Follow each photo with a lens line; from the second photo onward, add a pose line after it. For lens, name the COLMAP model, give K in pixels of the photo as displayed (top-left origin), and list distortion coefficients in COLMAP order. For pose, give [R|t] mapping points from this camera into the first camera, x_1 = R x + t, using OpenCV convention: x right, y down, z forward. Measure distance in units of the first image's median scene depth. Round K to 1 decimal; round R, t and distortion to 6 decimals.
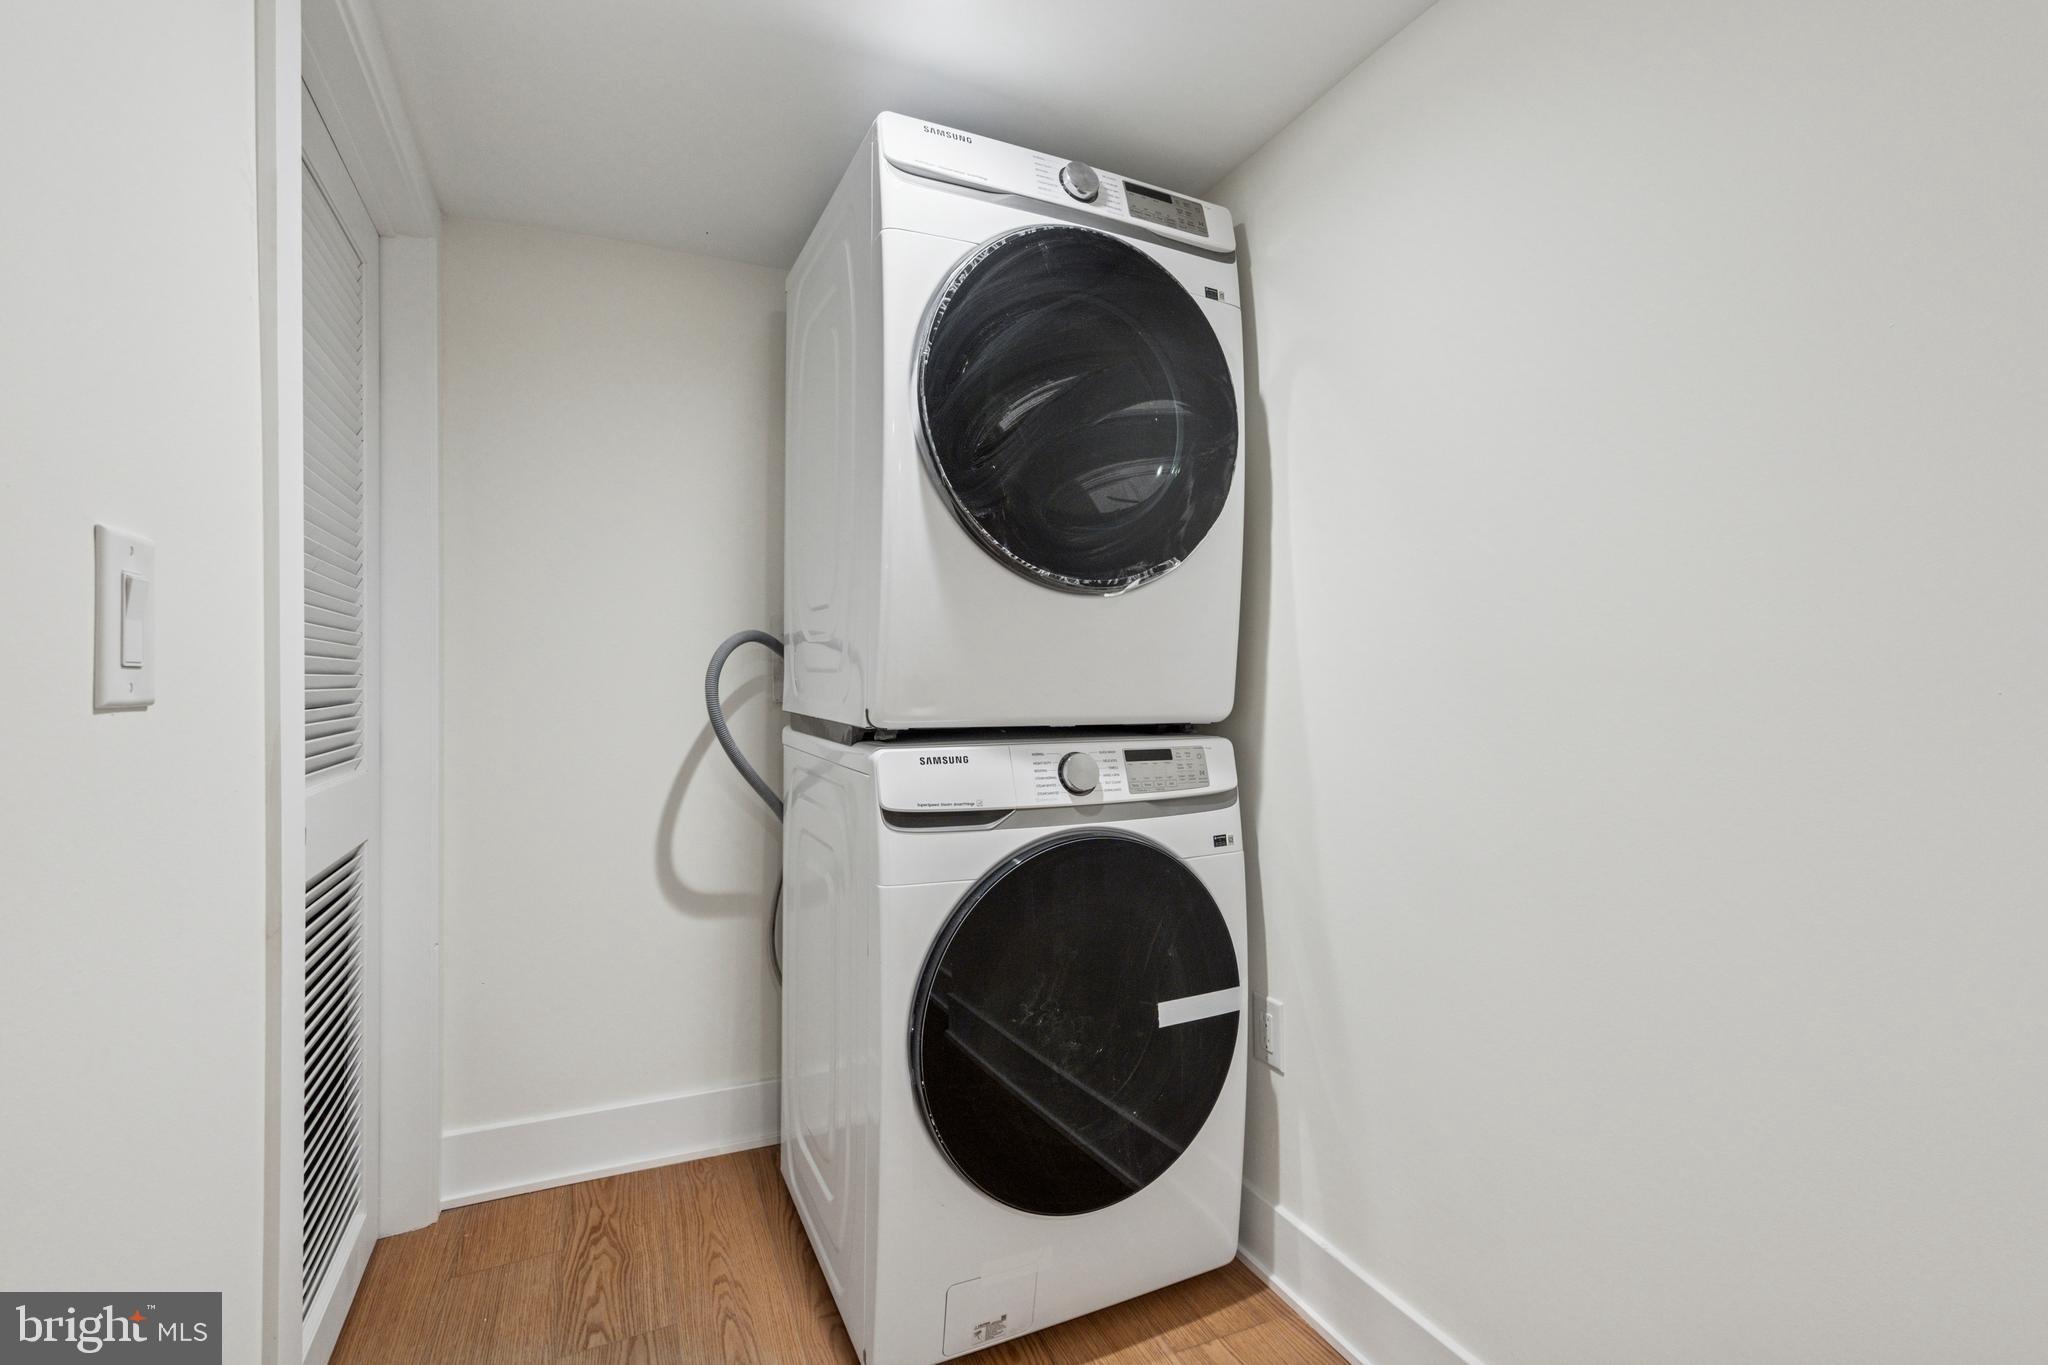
lens RADIAL K [[934.6, 0, 1019.4], [0, 934.6, 673.0], [0, 0, 1]] dist [-0.003910, 0.002261]
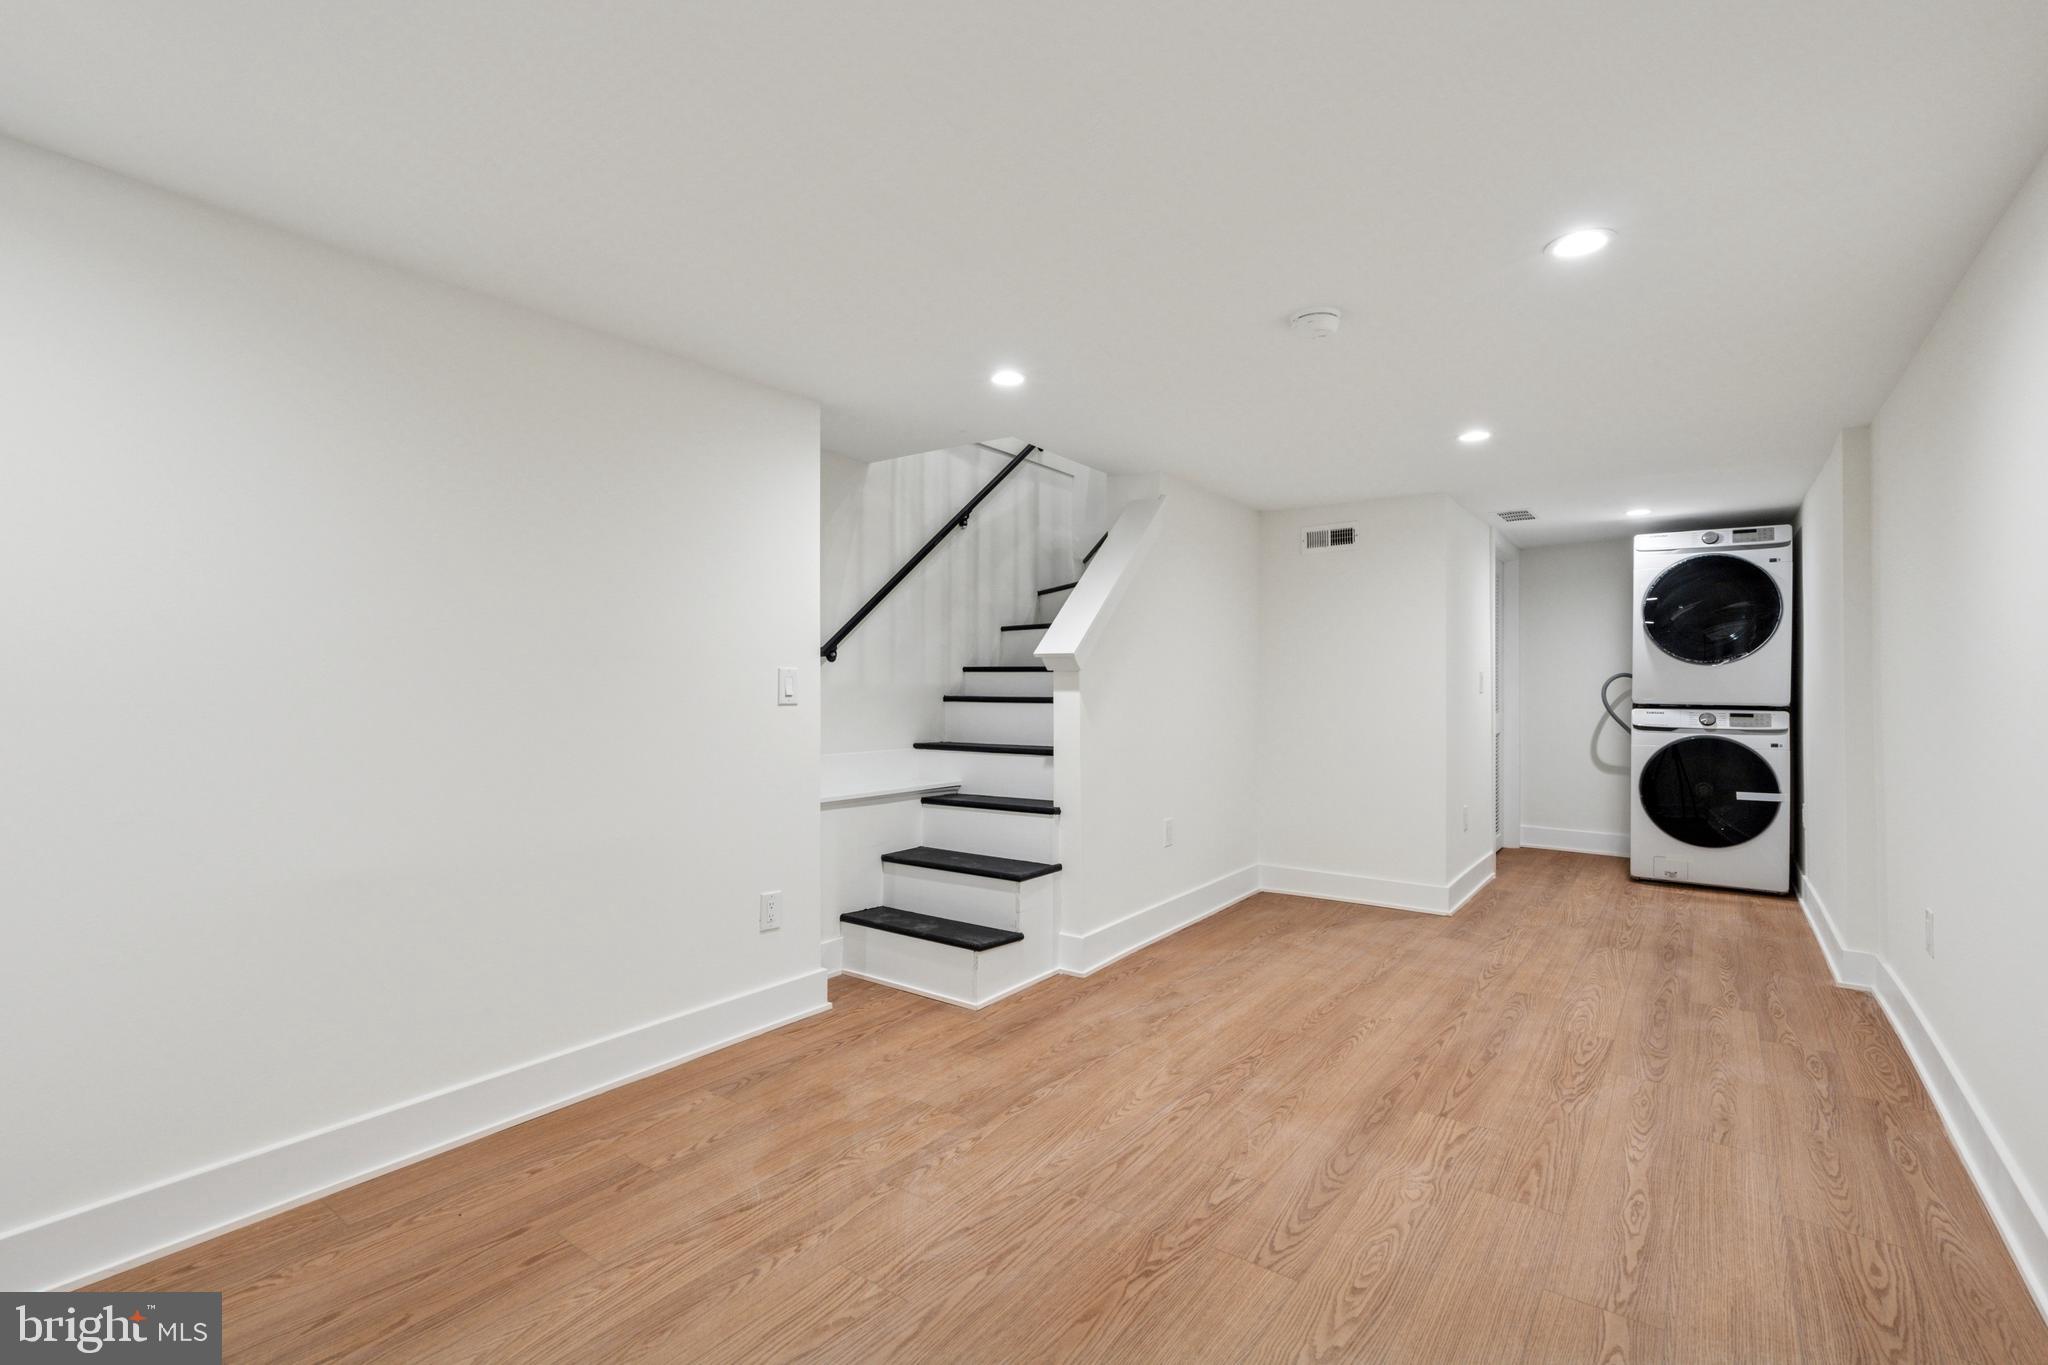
lens RADIAL K [[934.6, 0, 1019.1], [0, 934.6, 683.0], [0, 0, 1]] dist [-0.003910, 0.002261]
pose [[0.550339, -0.001950, -0.834939, 1.420272], [-0.003235, 0.999985, -0.004469, 0.001446], [0.834935, 0.005161, 0.550324, -2.732845]]
